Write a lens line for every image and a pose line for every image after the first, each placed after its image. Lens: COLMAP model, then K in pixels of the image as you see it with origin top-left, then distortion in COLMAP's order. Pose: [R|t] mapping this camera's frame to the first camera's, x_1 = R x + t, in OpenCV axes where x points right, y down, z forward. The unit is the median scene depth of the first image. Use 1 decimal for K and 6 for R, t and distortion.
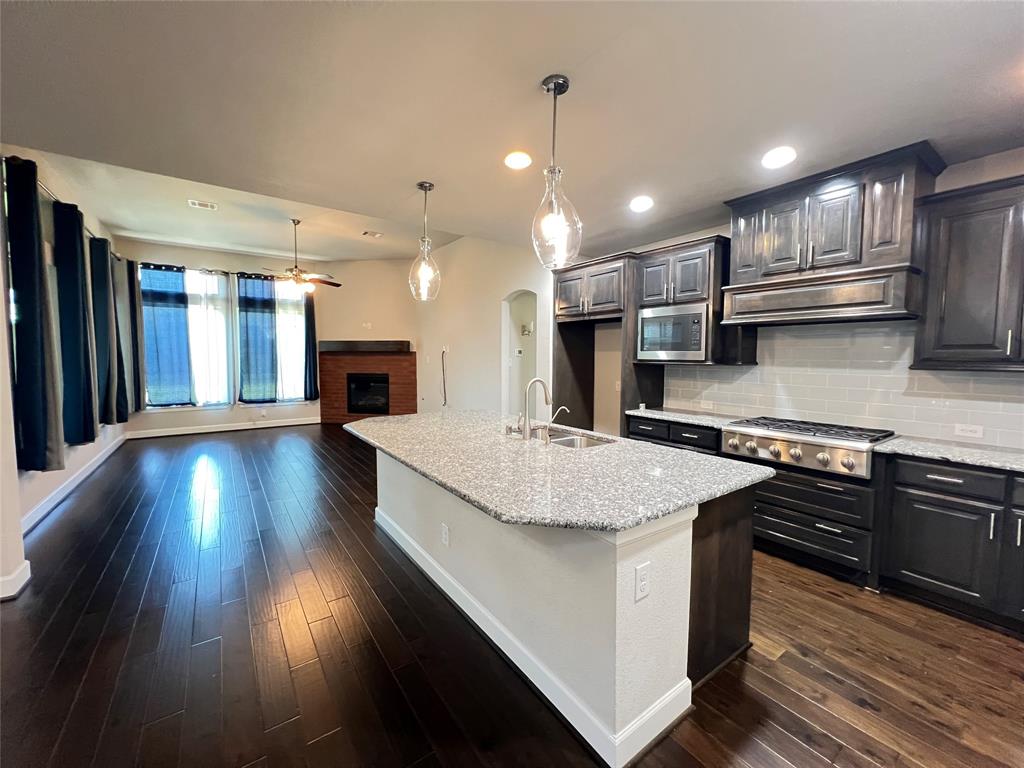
lens RADIAL K [[408.6, 0, 511.7], [0, 408.6, 383.2], [0, 0, 1]] dist [0.001894, 0.000270]
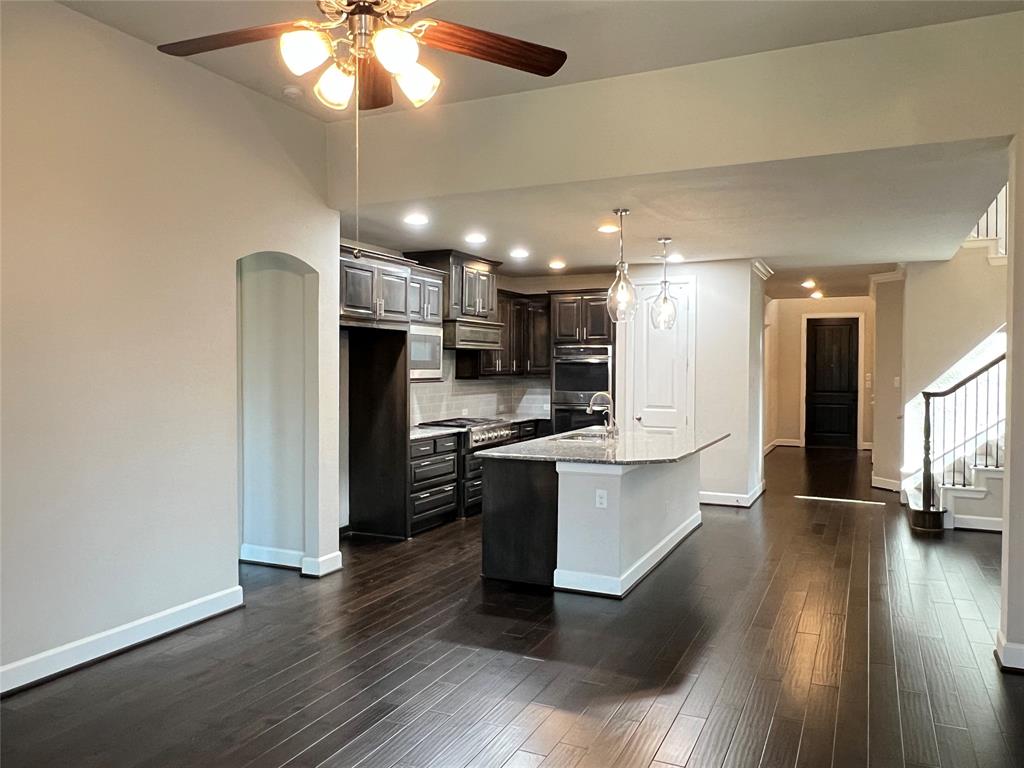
lens RADIAL K [[758.5, 0, 512.1], [0, 758.5, 381.1], [0, 0, 1]] dist [0.002029, 0.000118]
pose [[-0.487637, -0.026397, 0.872647, -1.251472], [0.051912, 0.996898, 0.059164, -0.136904], [-0.871502, 0.074152, -0.484754, 1.575066]]
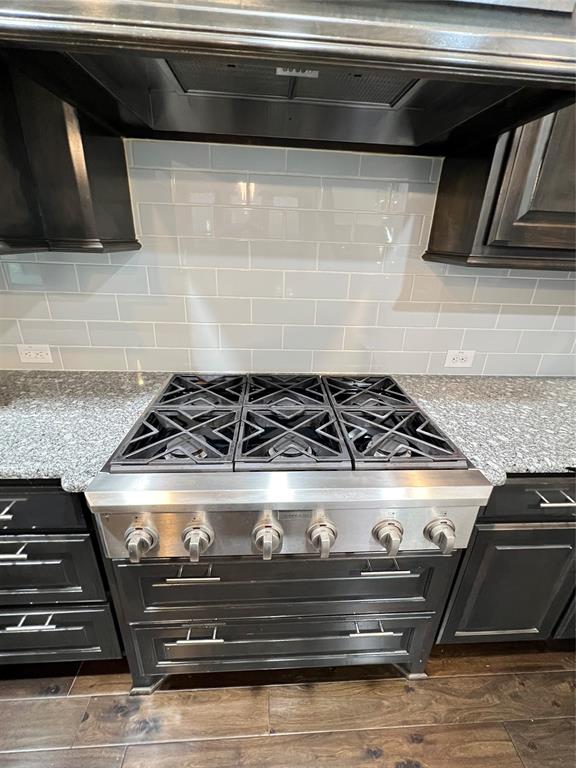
lens RADIAL K [[330.9, 0, 288.5], [0, 330.9, 377.9], [0, 0, 1]] dist [-0.000817, -0.000077]
pose [[0.537811, -0.311431, 0.783435, 0.342888], [0.022204, 0.934179, 0.356113, -0.034349], [-0.842773, -0.174126, 0.509327, 0.613099]]
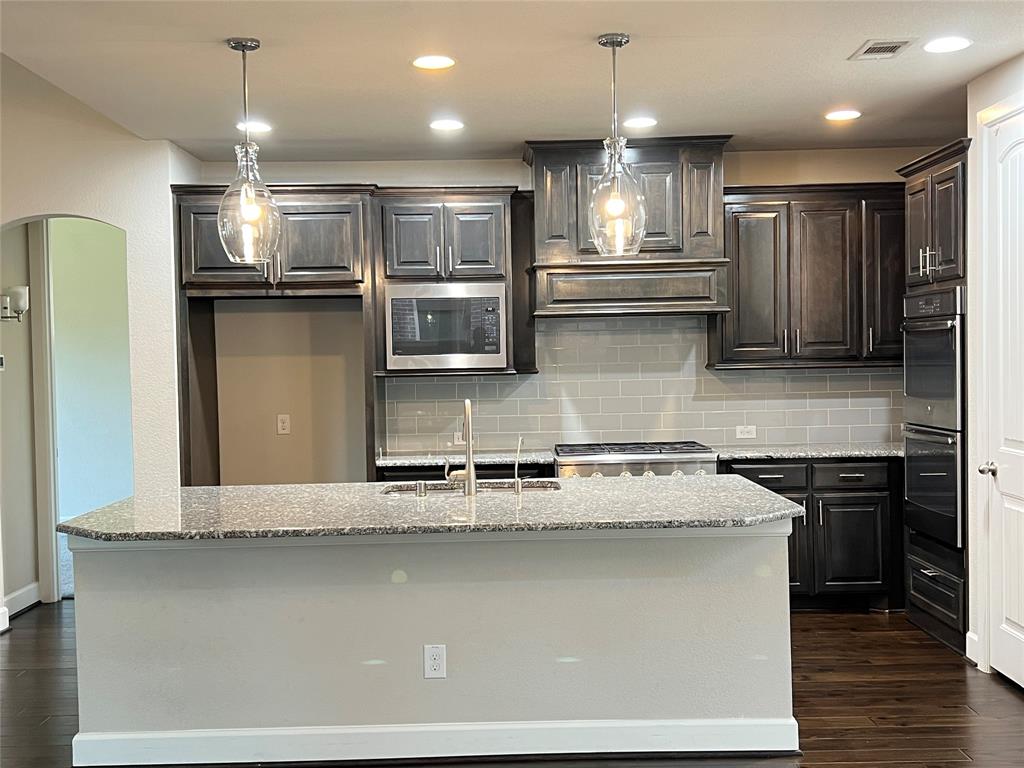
lens RADIAL K [[1145.2, 0, 514.2], [0, 1145.2, 385.7], [0, 0, 1]] dist [0.103040, 0.000000]
pose [[0.575595, -0.041897, 0.816661, -0.888514], [0.077948, 0.996950, -0.003793, -0.015535], [-0.814011, 0.065840, 0.577105, -0.074808]]
